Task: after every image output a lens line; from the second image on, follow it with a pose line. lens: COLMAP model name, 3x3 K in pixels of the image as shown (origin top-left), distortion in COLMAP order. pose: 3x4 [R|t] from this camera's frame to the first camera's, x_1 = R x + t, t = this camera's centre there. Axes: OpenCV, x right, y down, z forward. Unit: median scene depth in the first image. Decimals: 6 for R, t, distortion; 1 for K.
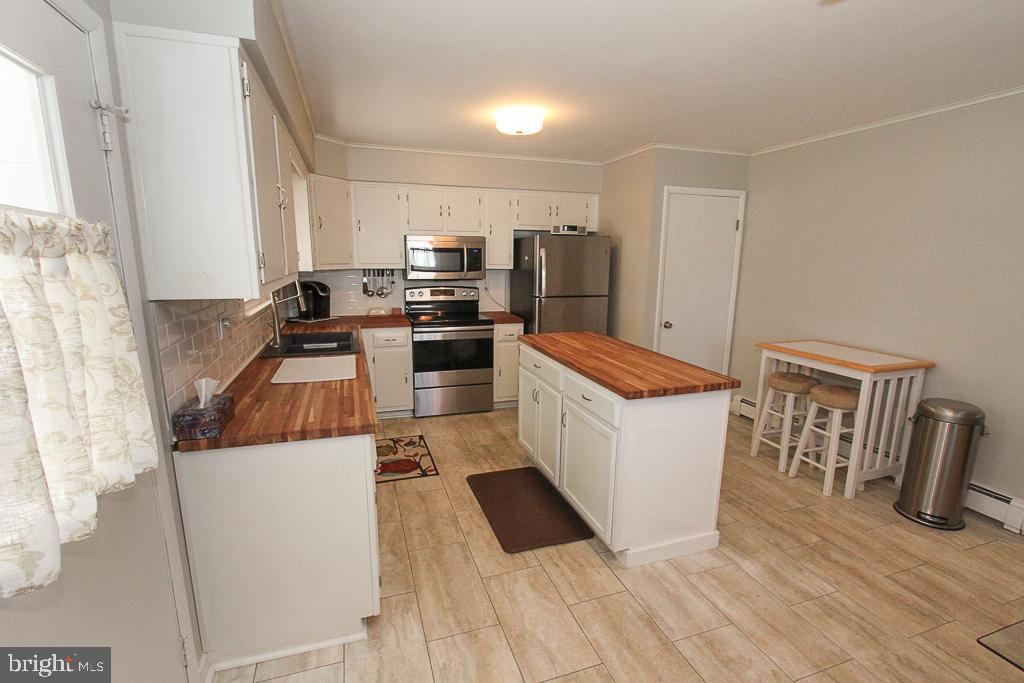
lens RADIAL K [[470.6, 0, 512.7], [0, 470.6, 347.9], [0, 0, 1]] dist [-0.016306, 0.000124]
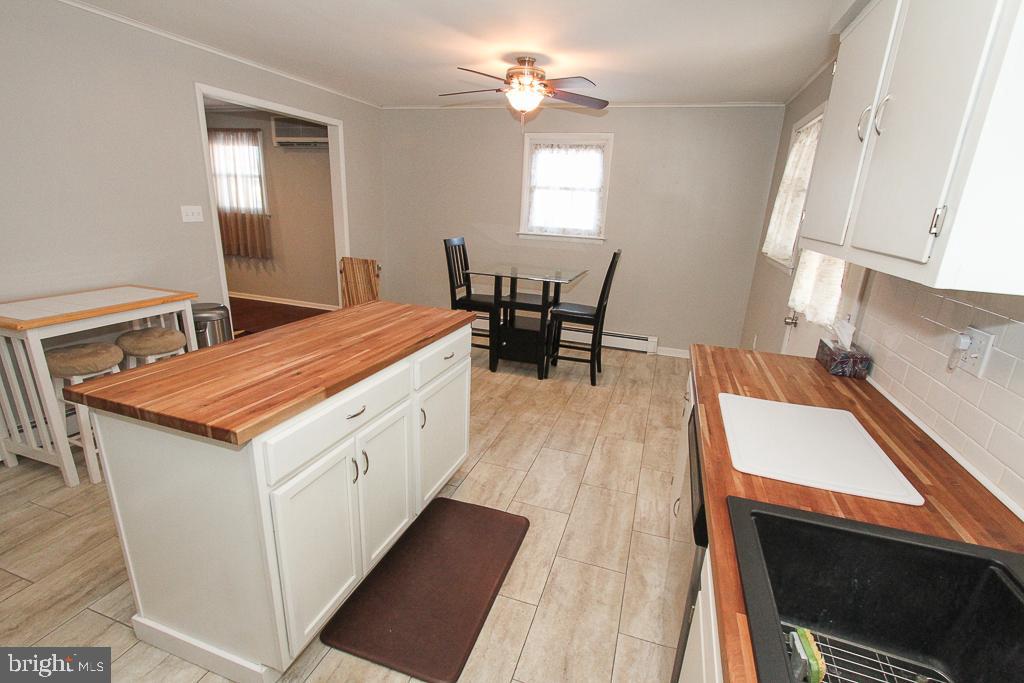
lens RADIAL K [[470.6, 0, 516.2], [0, 470.6, 347.9], [0, 0, 1]] dist [-0.016306, 0.000124]
pose [[-0.797183, -0.223120, 0.560996, -0.417395], [0.062667, 0.893606, 0.444456, -0.279558], [-0.600477, 0.389469, -0.698385, 1.448468]]
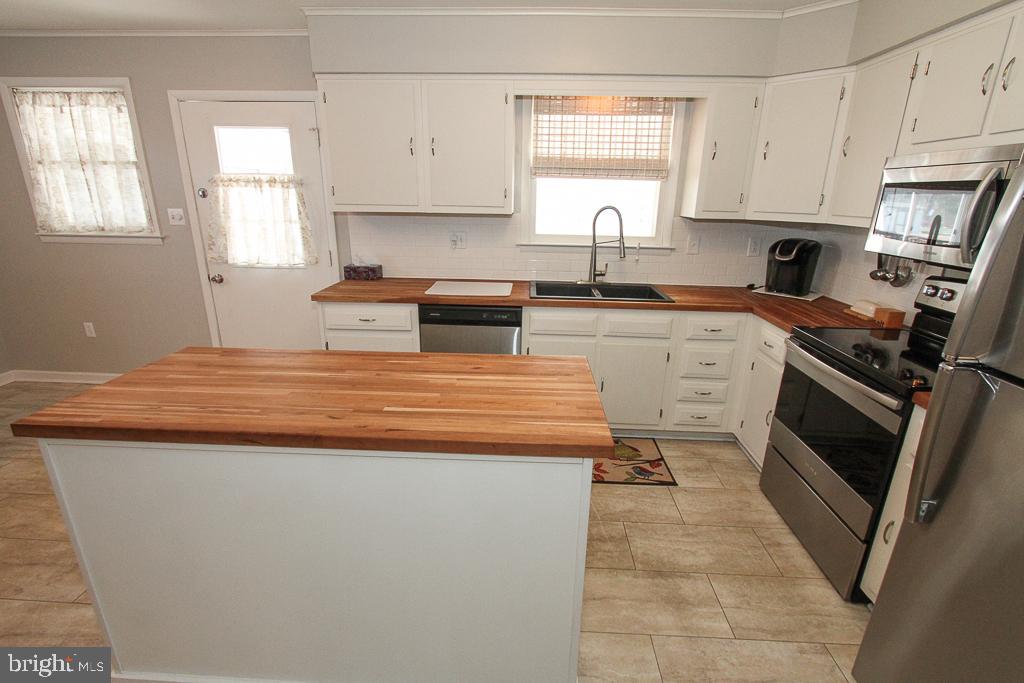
lens RADIAL K [[470.6, 0, 512.5], [0, 470.6, 343.3], [0, 0, 1]] dist [-0.016306, 0.000124]
pose [[-0.354290, 0.261251, -0.897901, 0.630728], [-0.205029, 0.915119, 0.347160, -0.255590], [0.912383, 0.307090, -0.270653, 1.408443]]
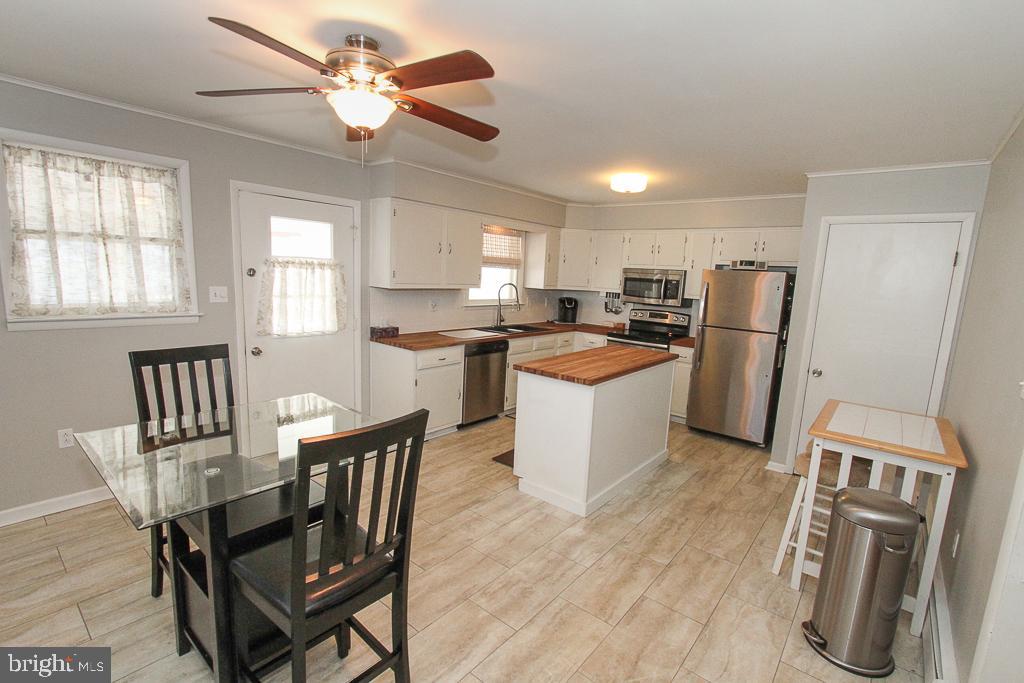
lens RADIAL K [[470.6, 0, 516.1], [0, 470.6, 345.9], [0, 0, 1]] dist [-0.016306, 0.000124]
pose [[0.531416, 0.147883, -0.834103, 1.262276], [-0.209690, 0.976965, 0.039615, -0.025683], [0.820748, 0.153851, 0.550184, 0.100325]]
